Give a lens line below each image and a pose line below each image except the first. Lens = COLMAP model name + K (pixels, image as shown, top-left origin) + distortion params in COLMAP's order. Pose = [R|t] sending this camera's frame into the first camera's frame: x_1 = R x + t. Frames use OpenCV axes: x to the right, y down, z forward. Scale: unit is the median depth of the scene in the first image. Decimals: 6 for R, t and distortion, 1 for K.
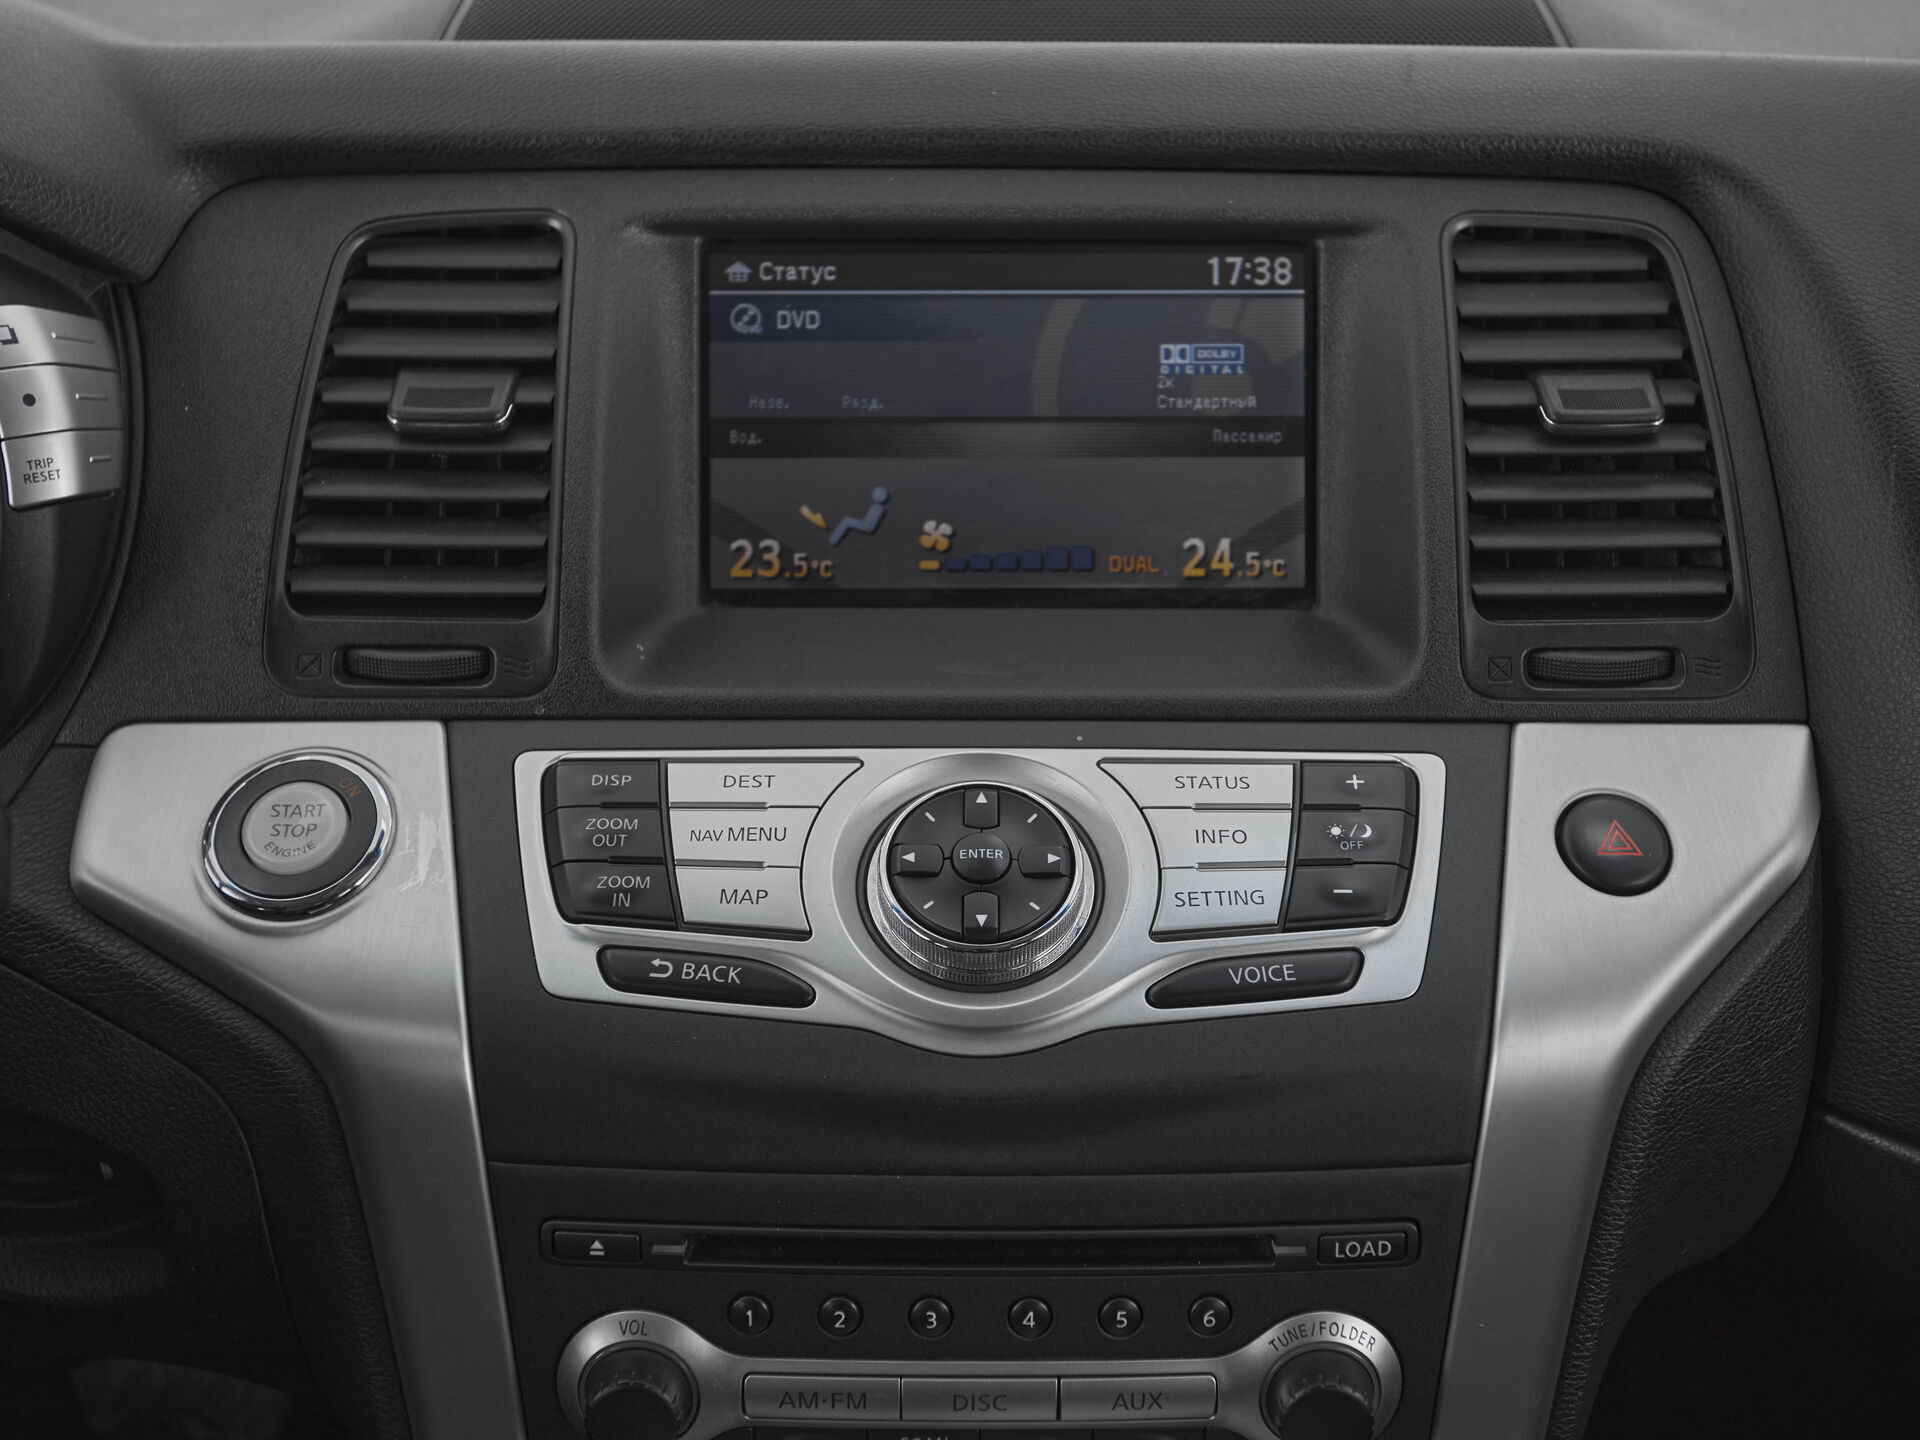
lens RADIAL K [[2308.0, 0, 961.4], [0, 2308.0, 693.4], [0, 0, 1]] dist [0.058040, -0.026067]
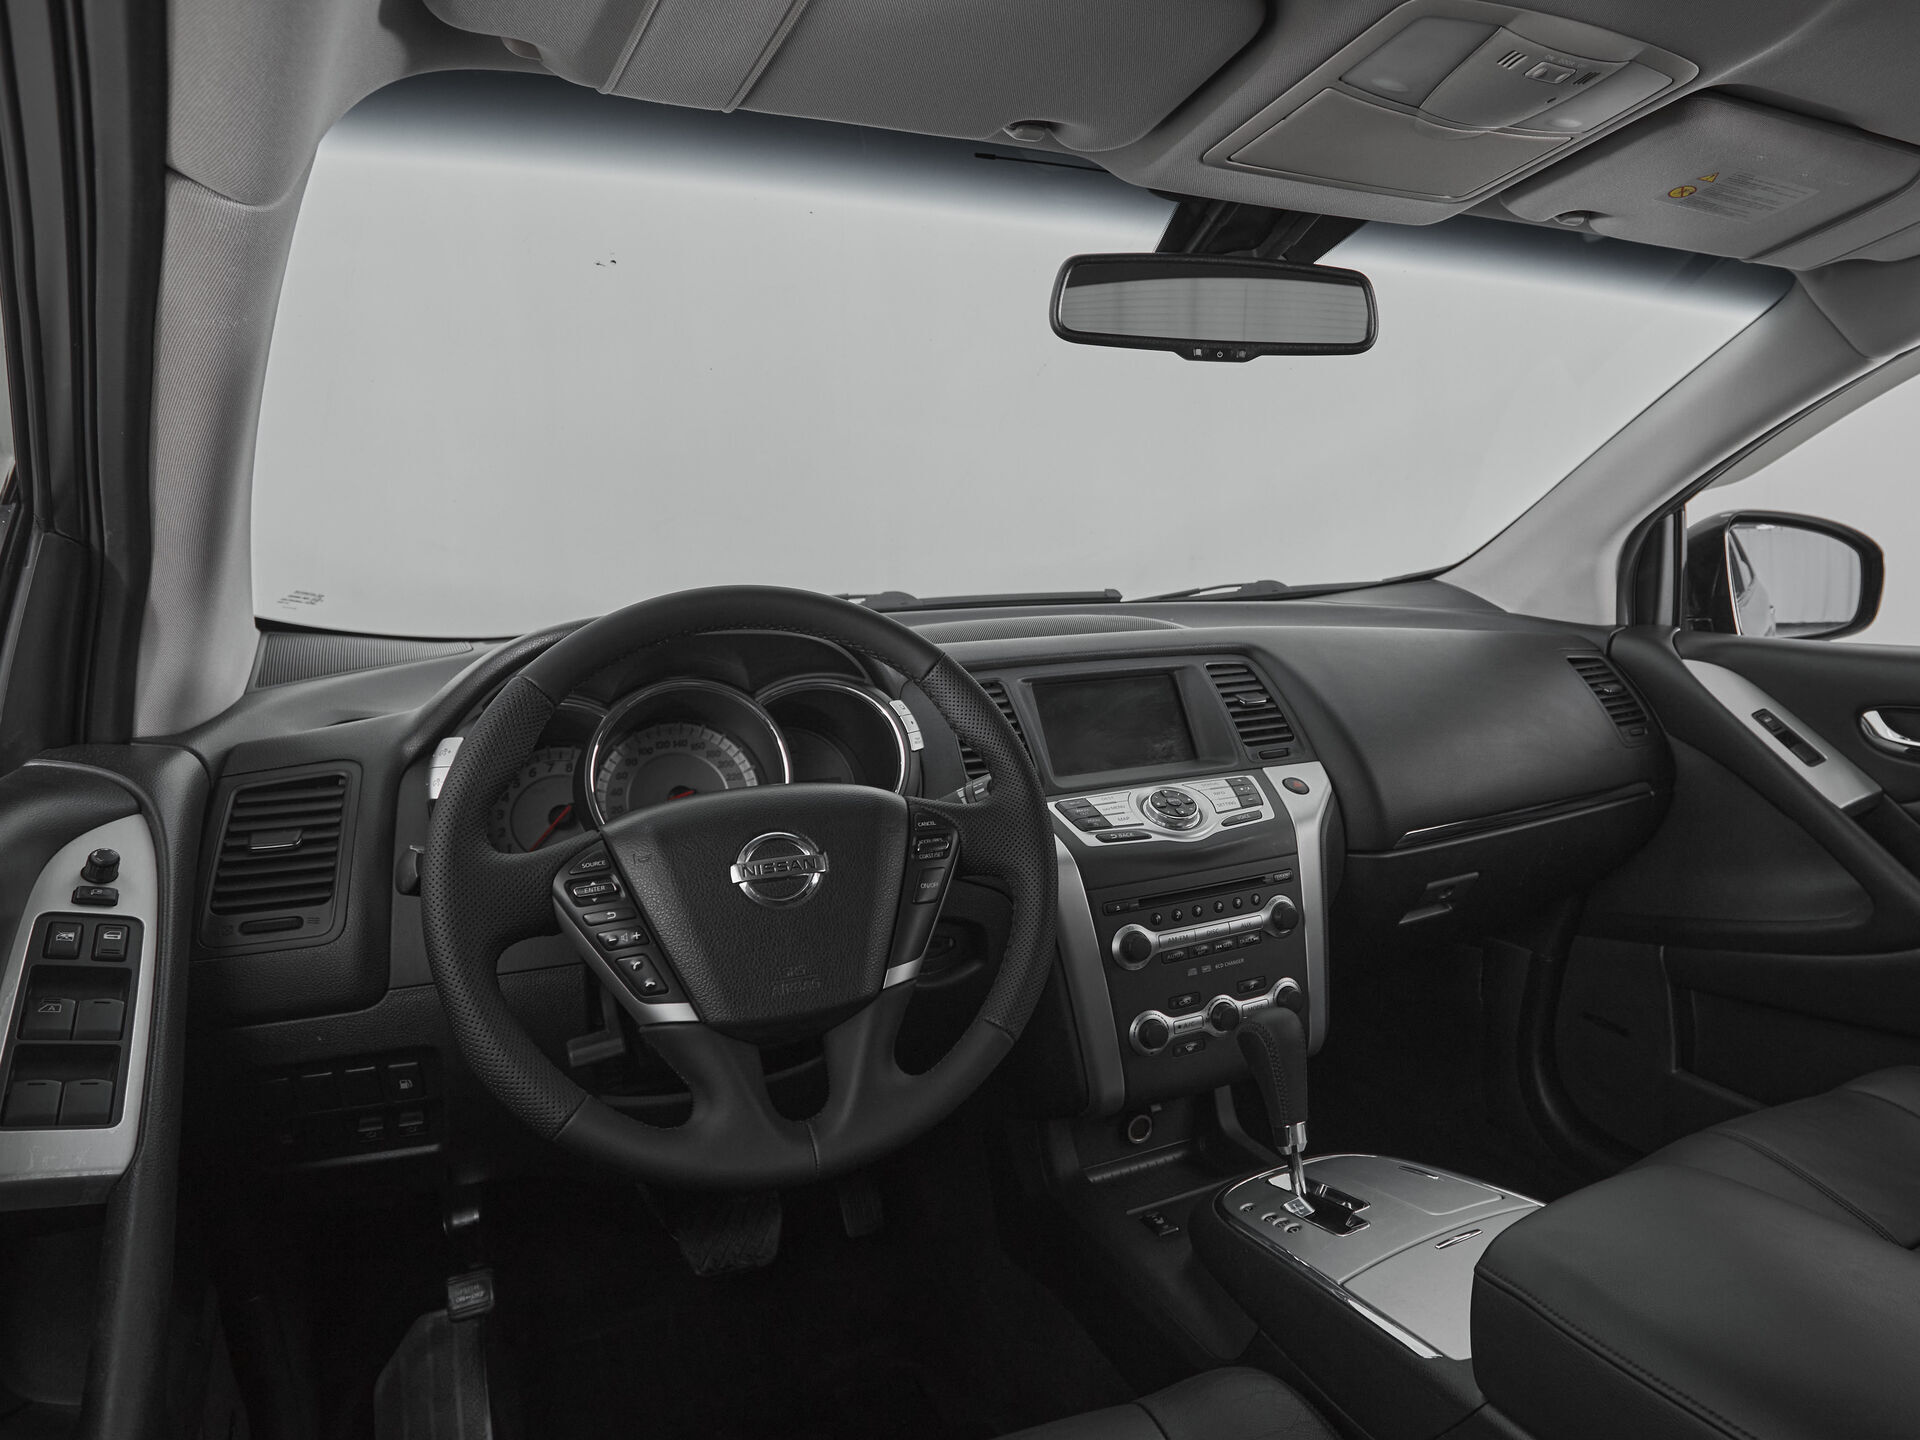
lens RADIAL K [[1293.1, 0, 1209.5], [0, 1293.1, 681.9], [0, 0, 1]] dist [-0.008212, -0.003876]
pose [[0.843204, -0.076999, 0.532051, -1.063222], [0.272488, 0.914352, -0.299517, 0.542344], [-0.463420, 0.397531, 0.791967, -0.839456]]
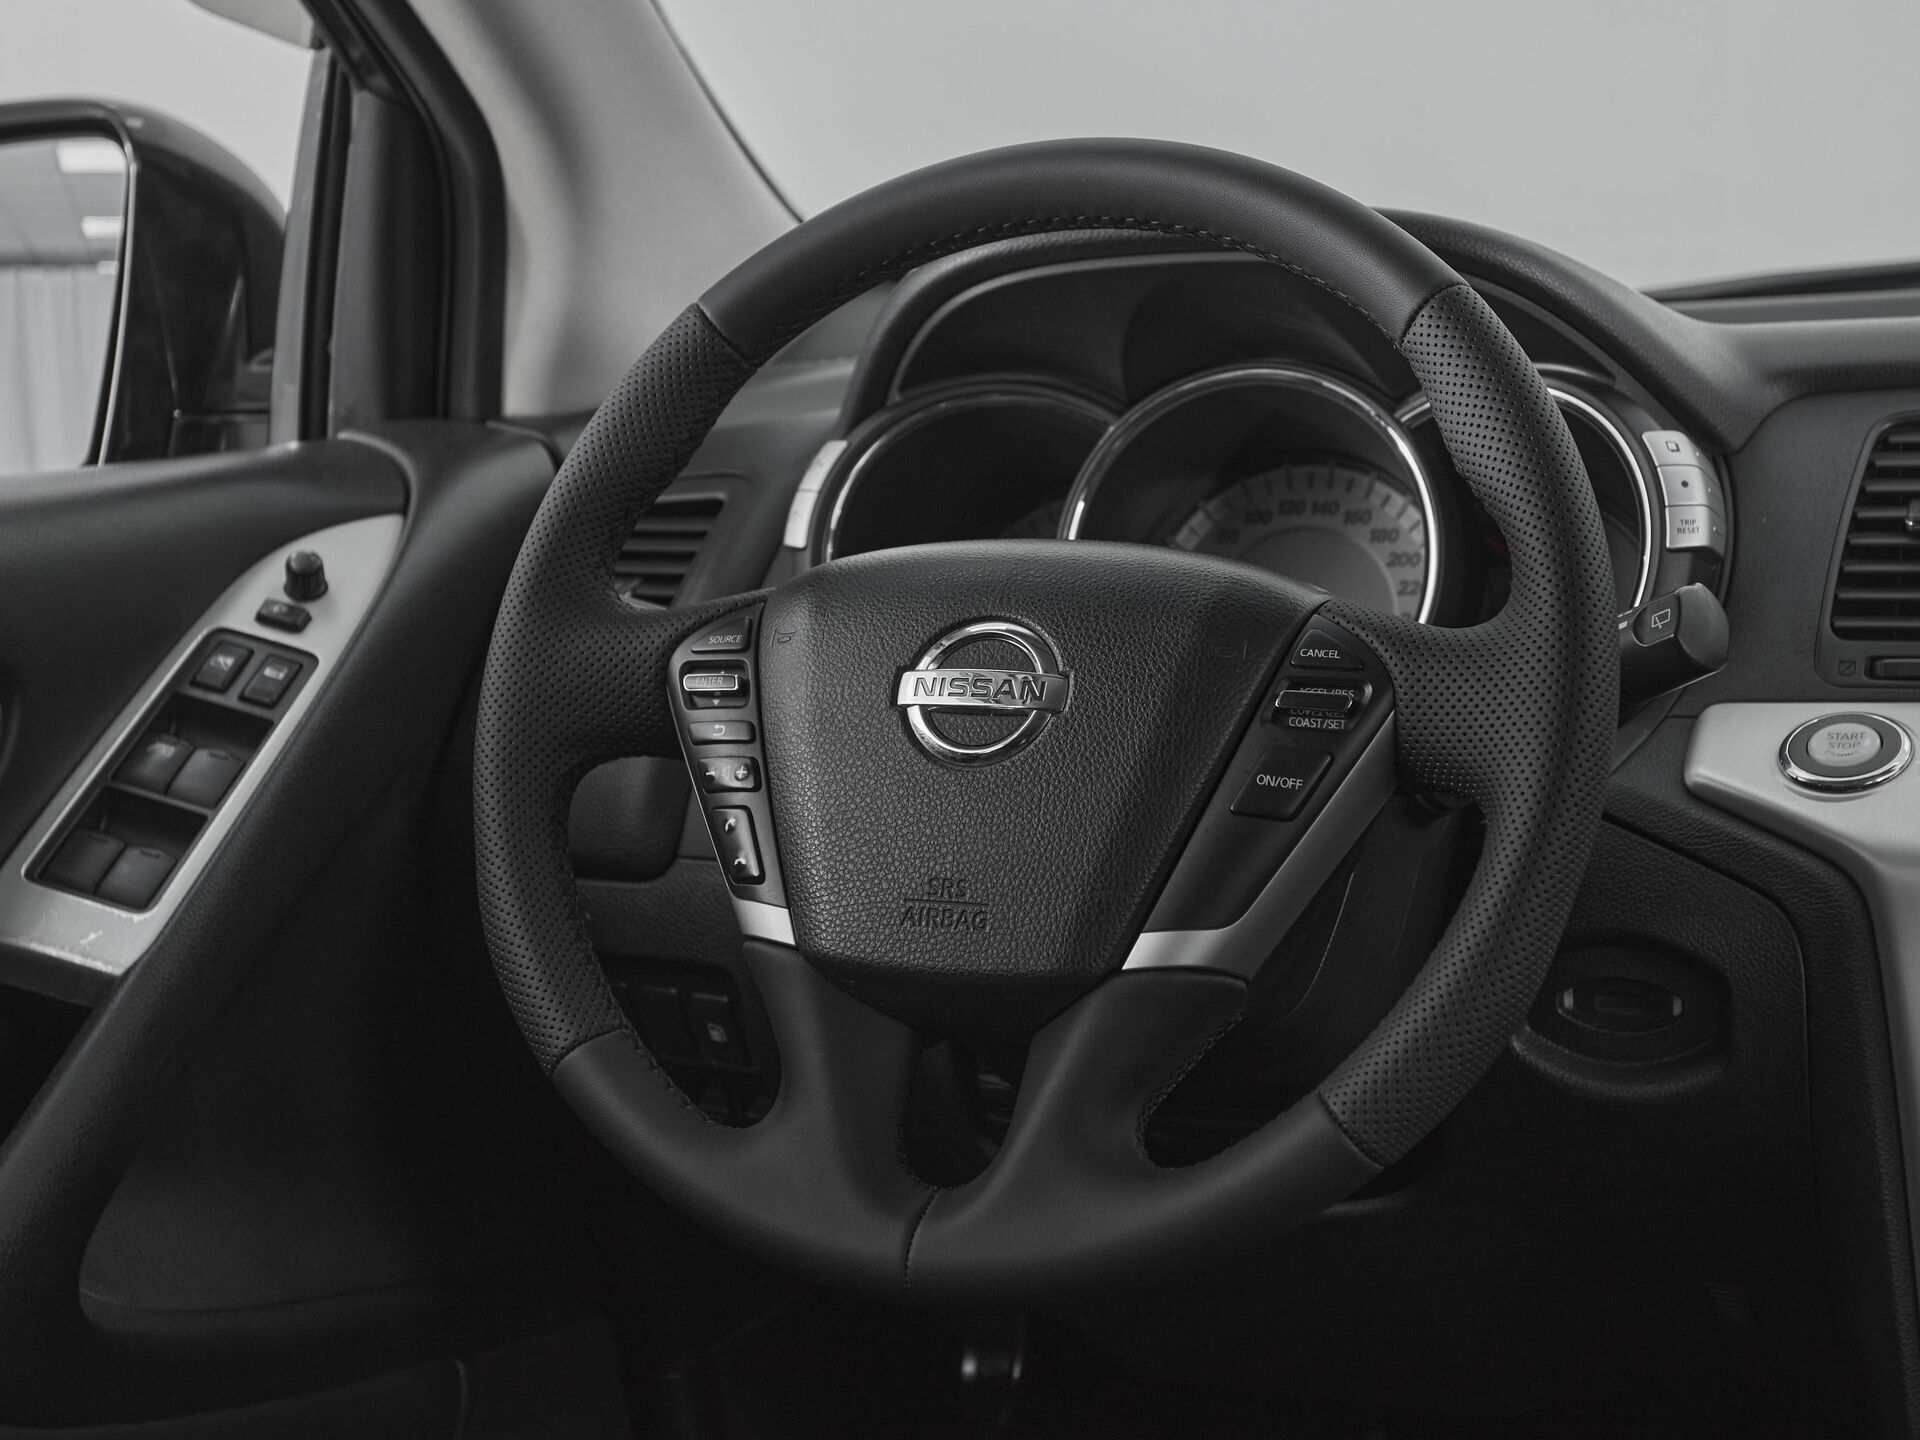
lens RADIAL K [[3236.9, 0, 960.0], [0, 3236.9, 720.0], [0, 0, 1]] dist [0.007427, -0.028504]
pose [[0.929009, 0.016226, -0.369702, -0.048860], [-0.146294, 0.933760, -0.326634, 0.778870], [0.339913, 0.357531, 0.869845, -0.960644]]
